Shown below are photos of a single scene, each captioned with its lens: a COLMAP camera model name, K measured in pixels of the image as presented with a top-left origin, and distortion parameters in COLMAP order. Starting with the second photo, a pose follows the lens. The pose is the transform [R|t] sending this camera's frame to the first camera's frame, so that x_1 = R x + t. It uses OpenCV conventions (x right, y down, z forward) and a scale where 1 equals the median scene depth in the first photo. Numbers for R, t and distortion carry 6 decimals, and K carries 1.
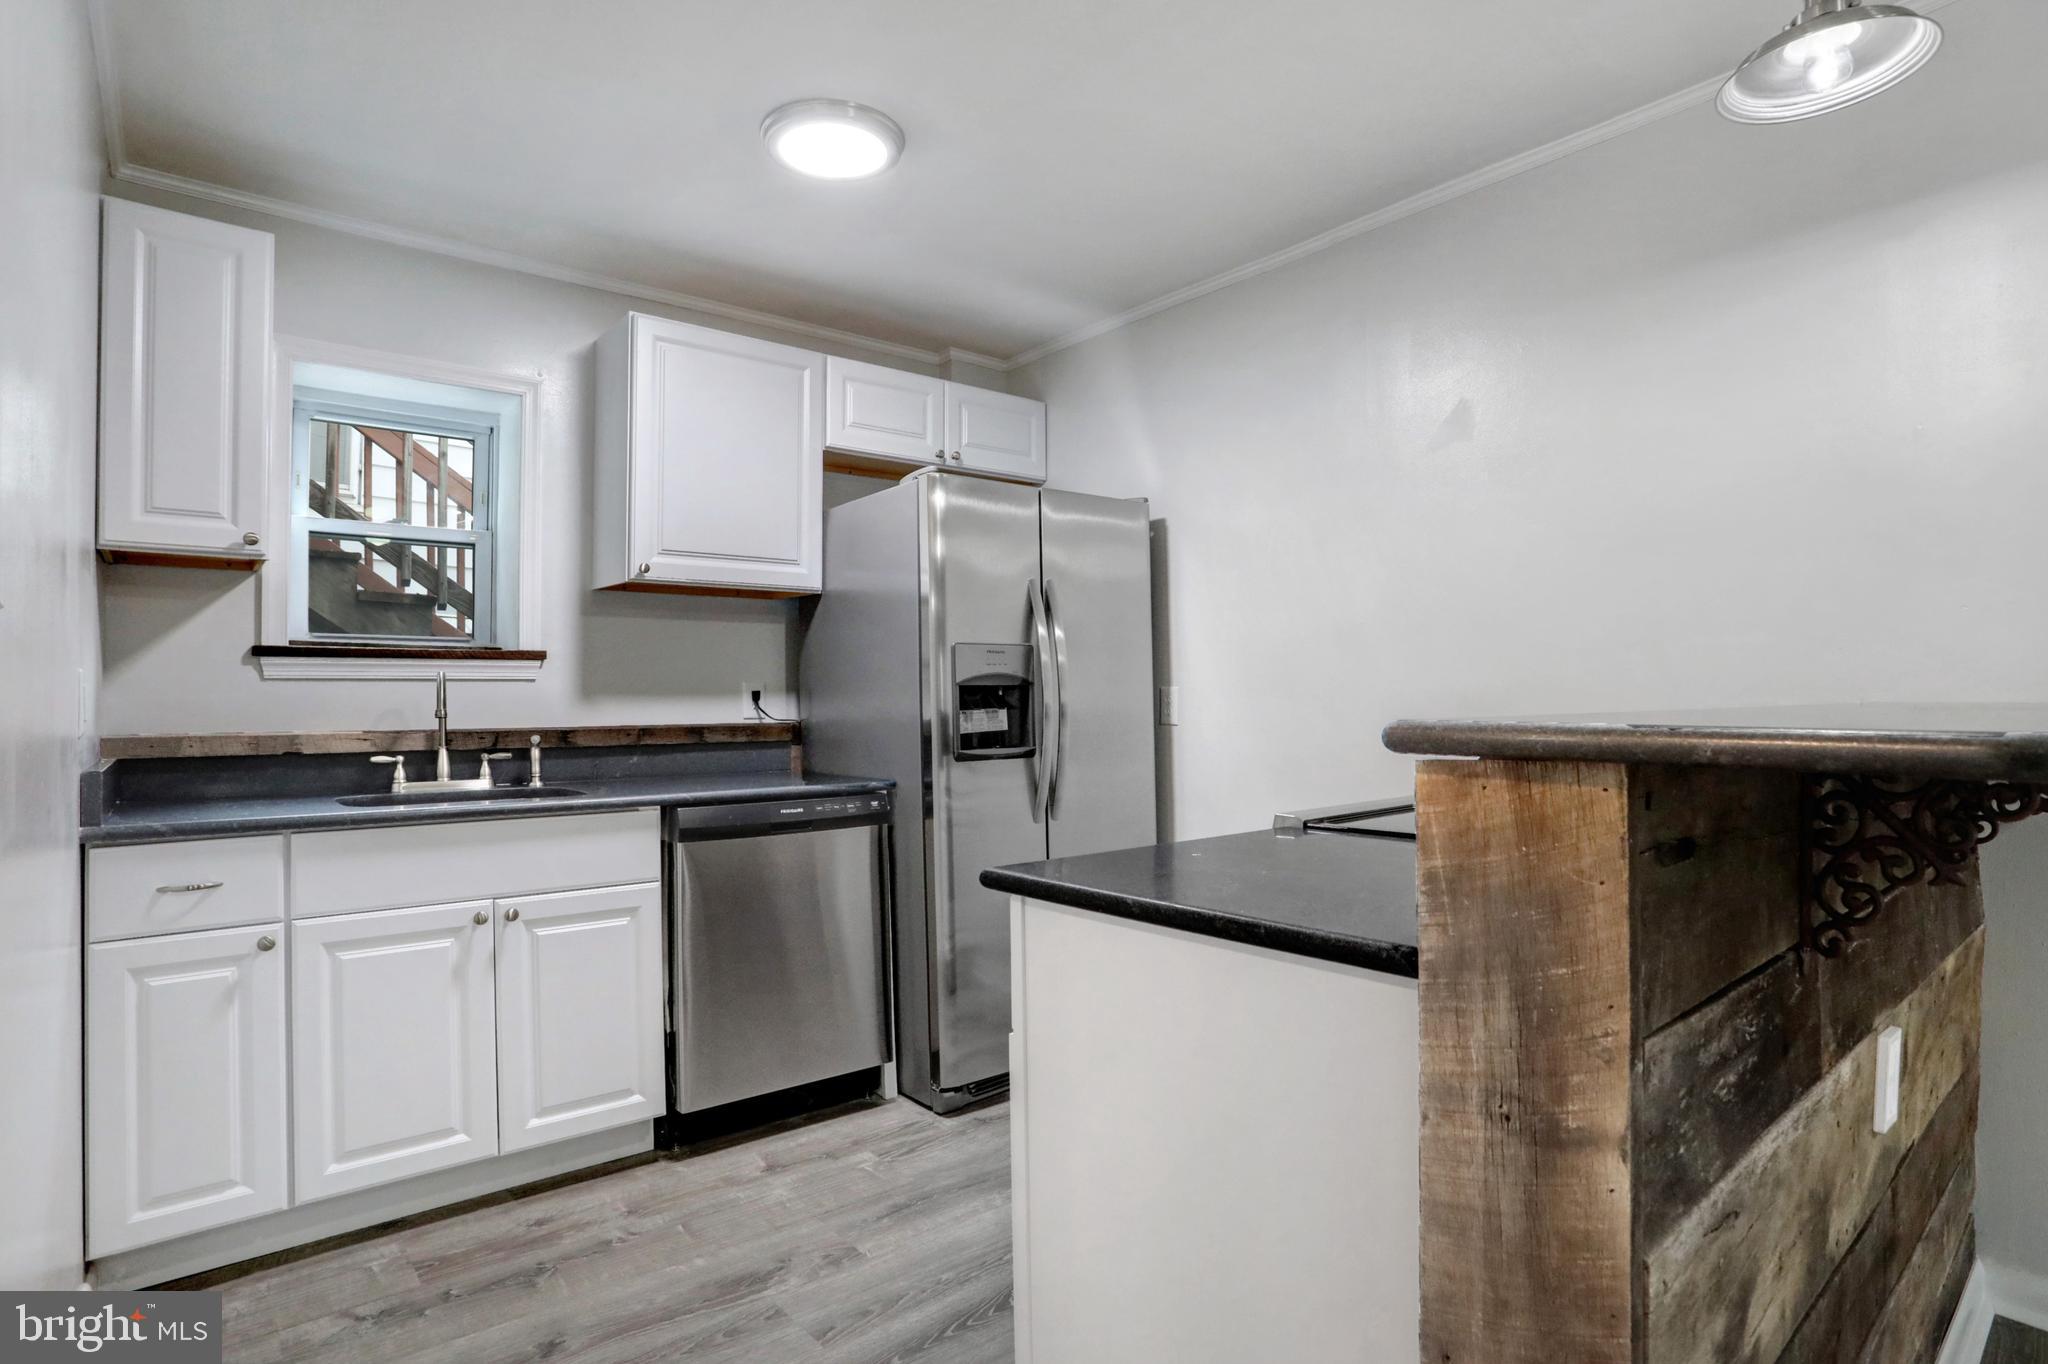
lens RADIAL K [[1022.8, 0, 1099.7], [0, 1022.8, 701.9], [0, 0, 1]] dist [-0.054882, 0.009341]
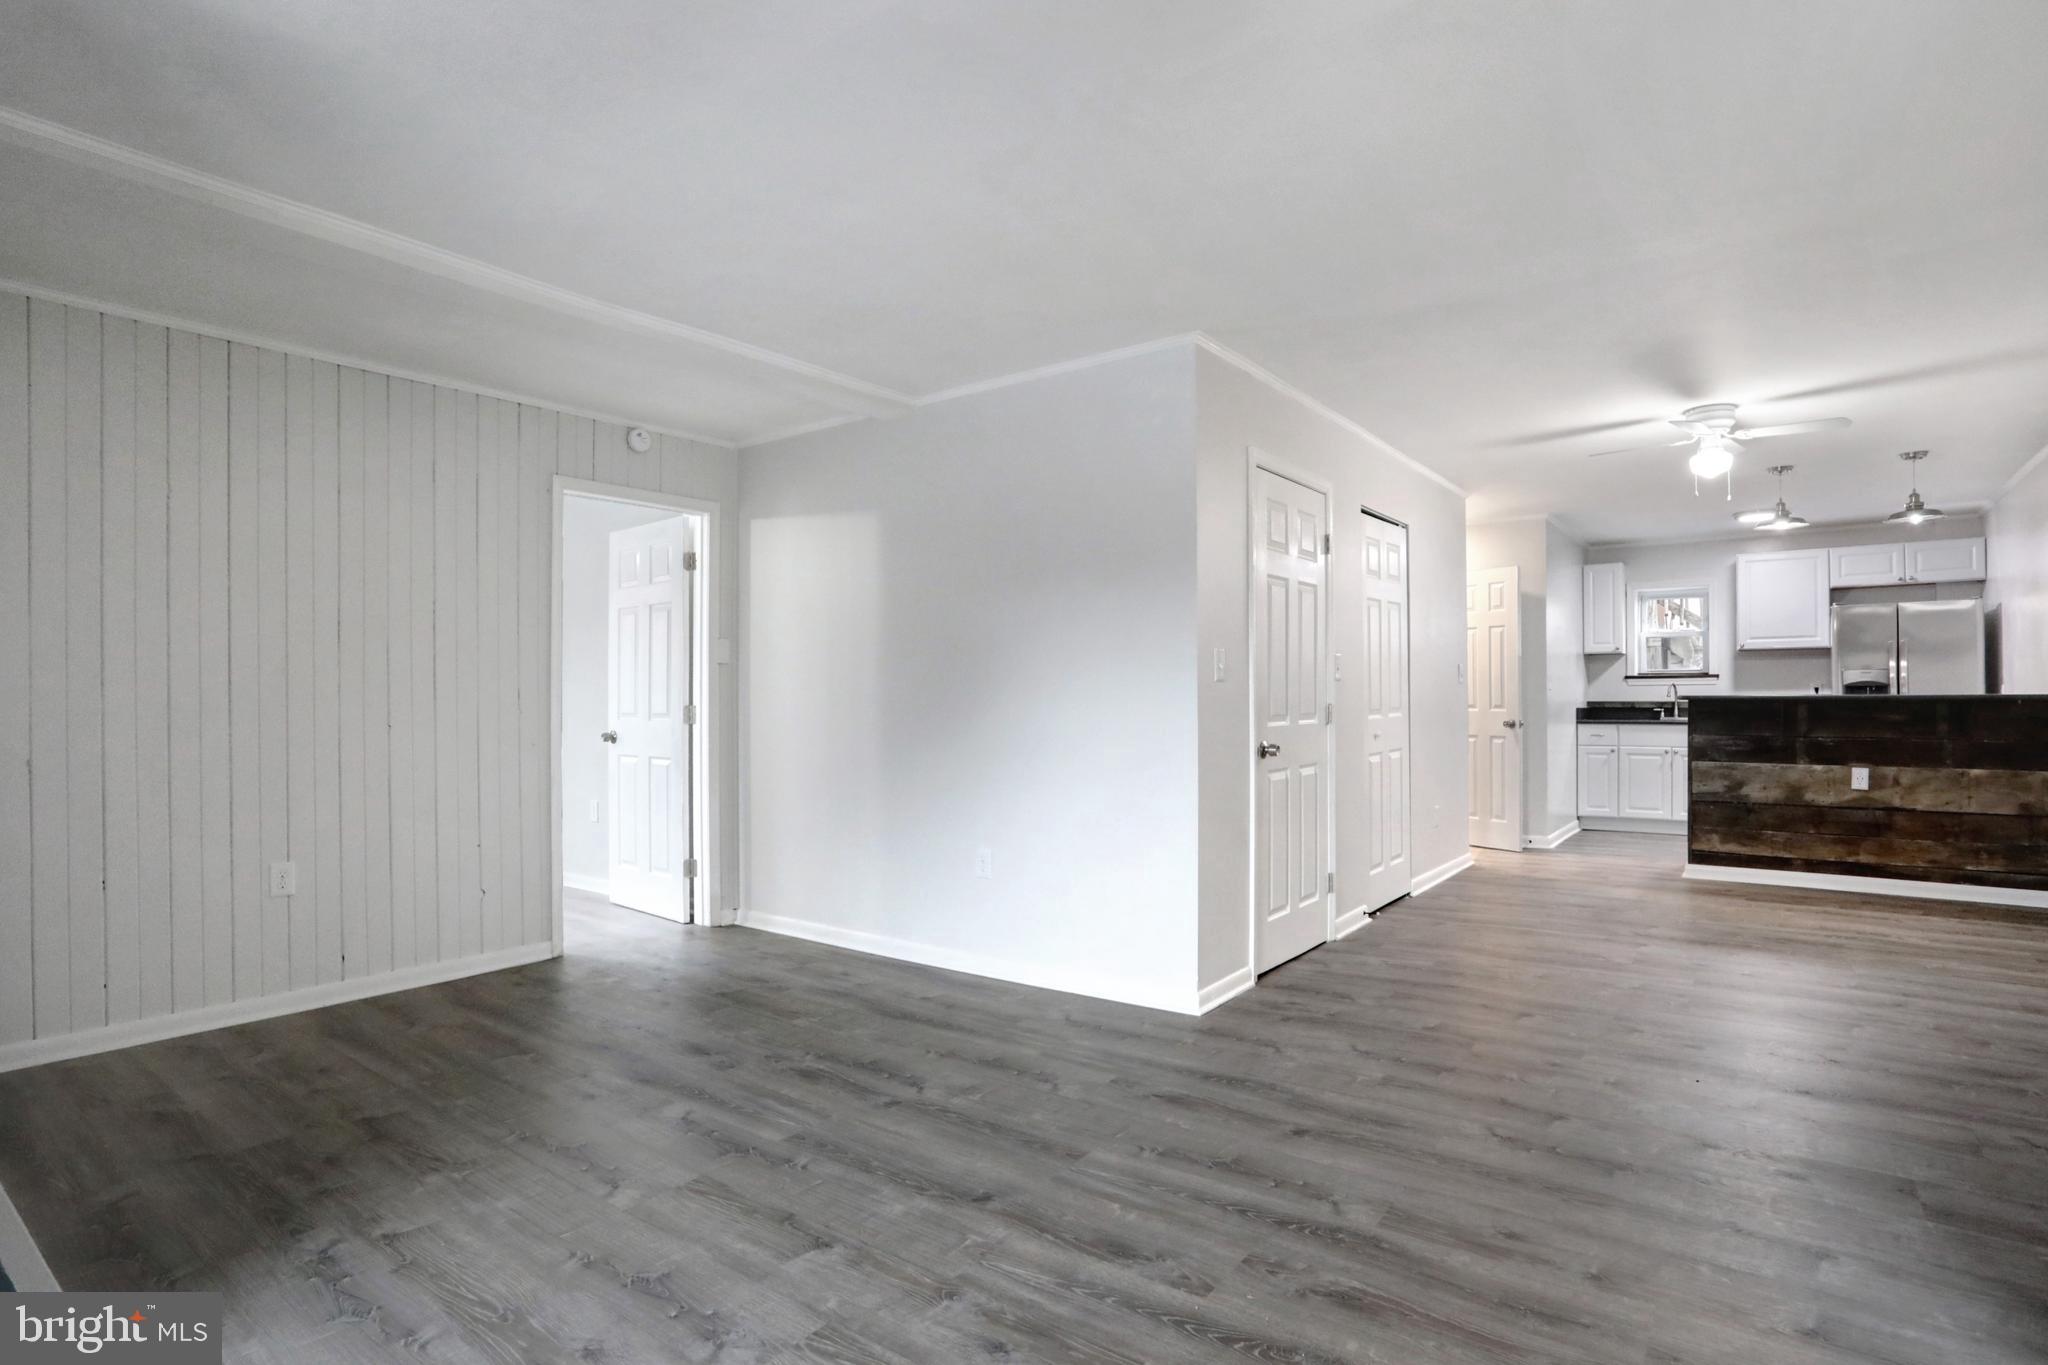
lens RADIAL K [[1022.8, 0, 944.1], [0, 1022.8, 654.9], [0, 0, 1]] dist [-0.054882, 0.009341]
pose [[0.115367, -0.031111, -0.992836, 2.267190], [0.000587, 0.999511, -0.031252, -0.022130], [0.993323, 0.003023, 0.115329, -1.719501]]
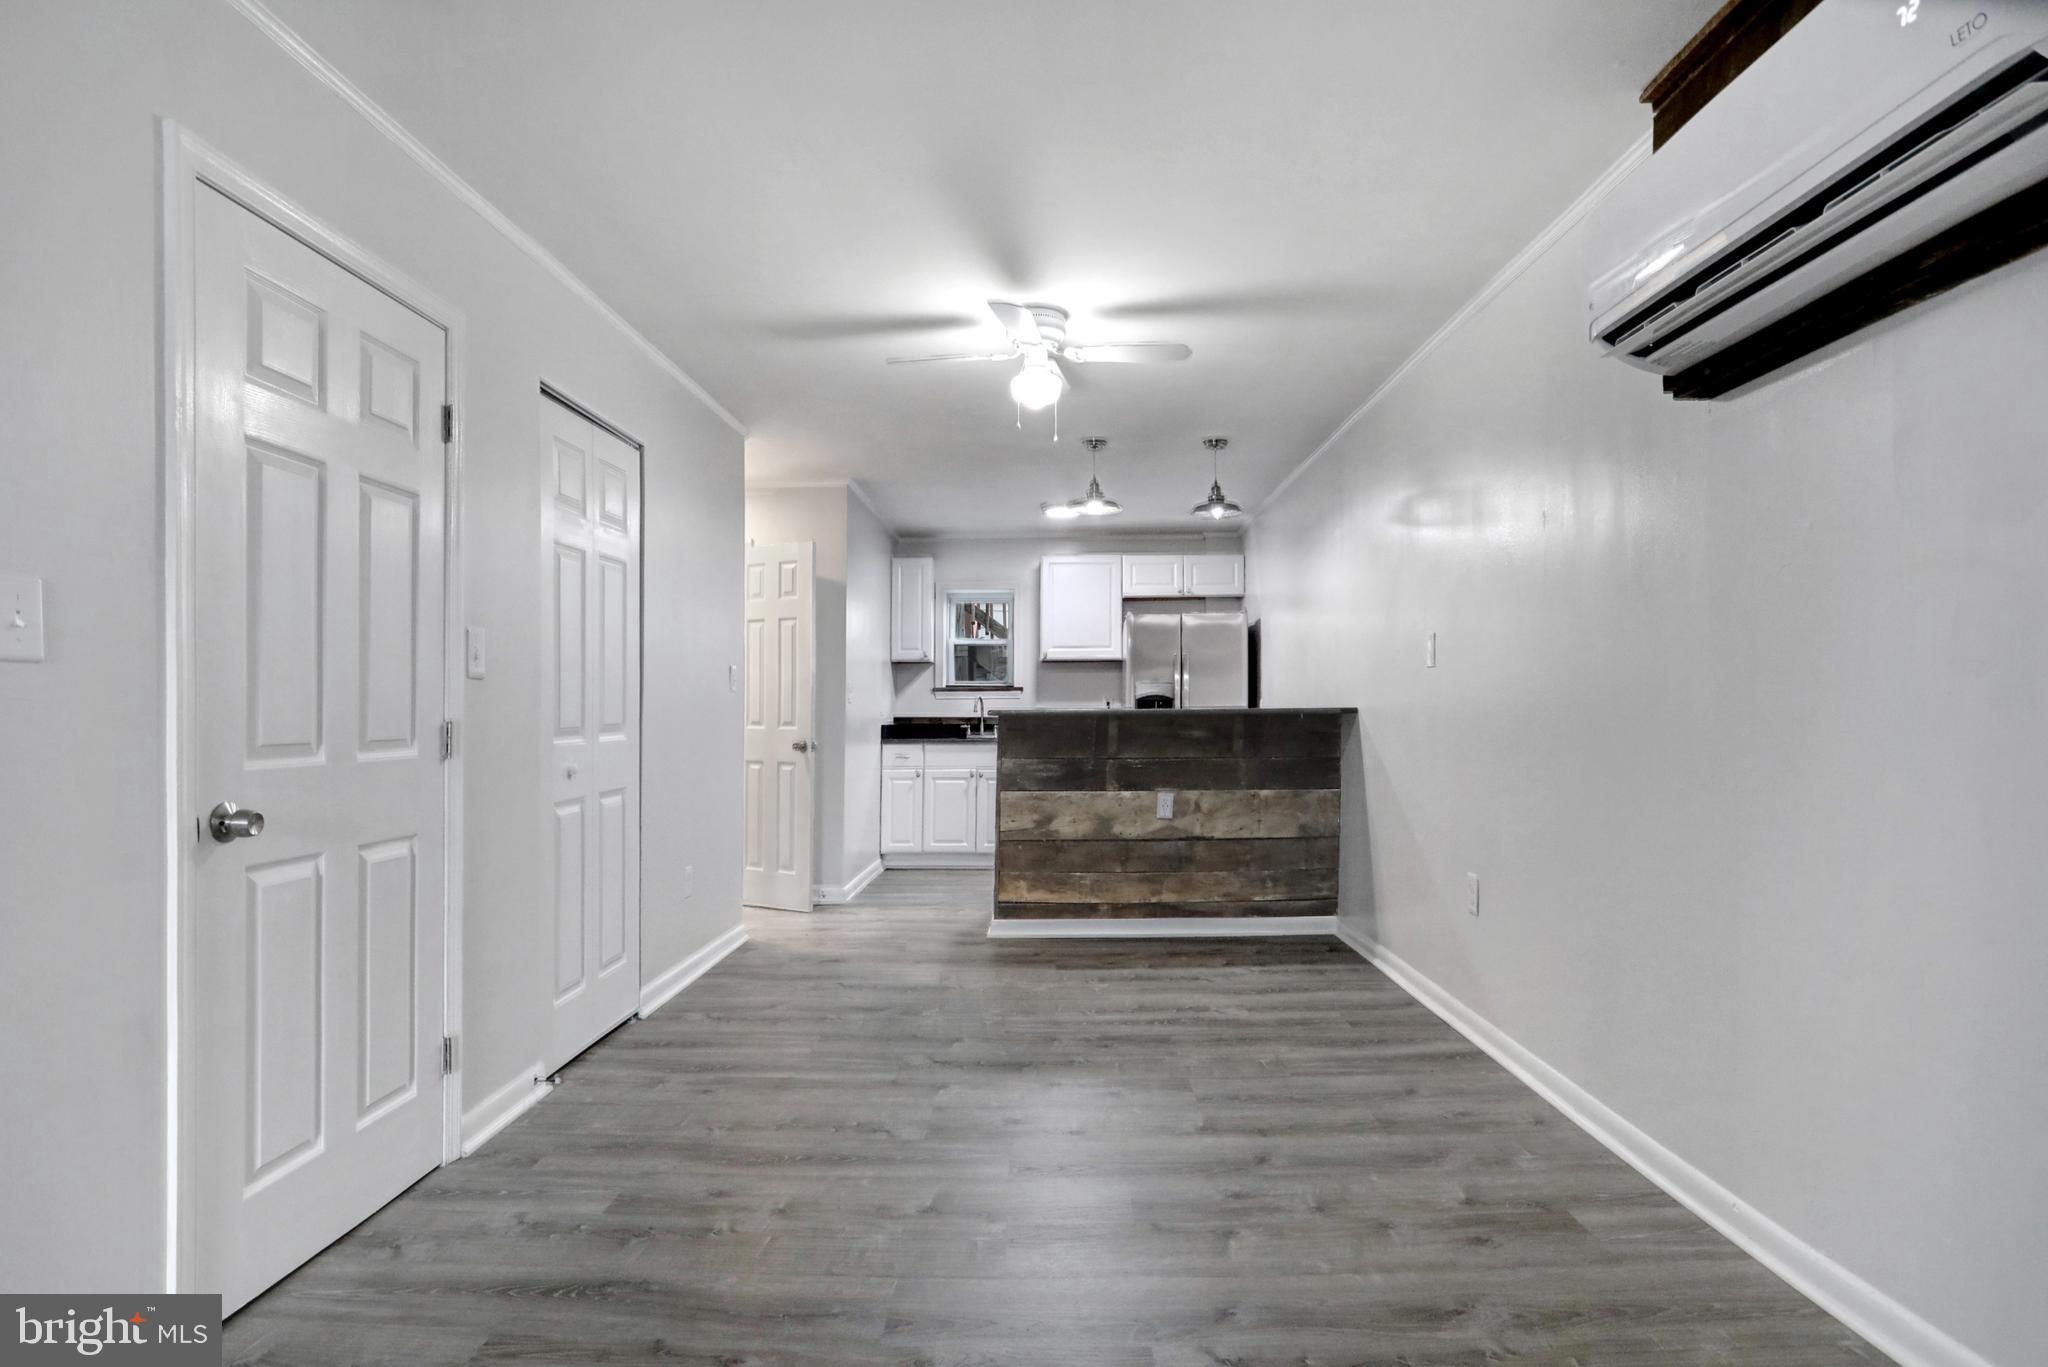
lens RADIAL K [[1022.8, 0, 1031.5], [0, 1022.8, 698.8], [0, 0, 1]] dist [-0.054882, 0.009341]
pose [[0.719824, -0.002865, -0.694151, 1.488400], [-0.001625, 0.999982, -0.005813, -0.005549], [0.694155, 0.005312, 0.719806, -1.016203]]
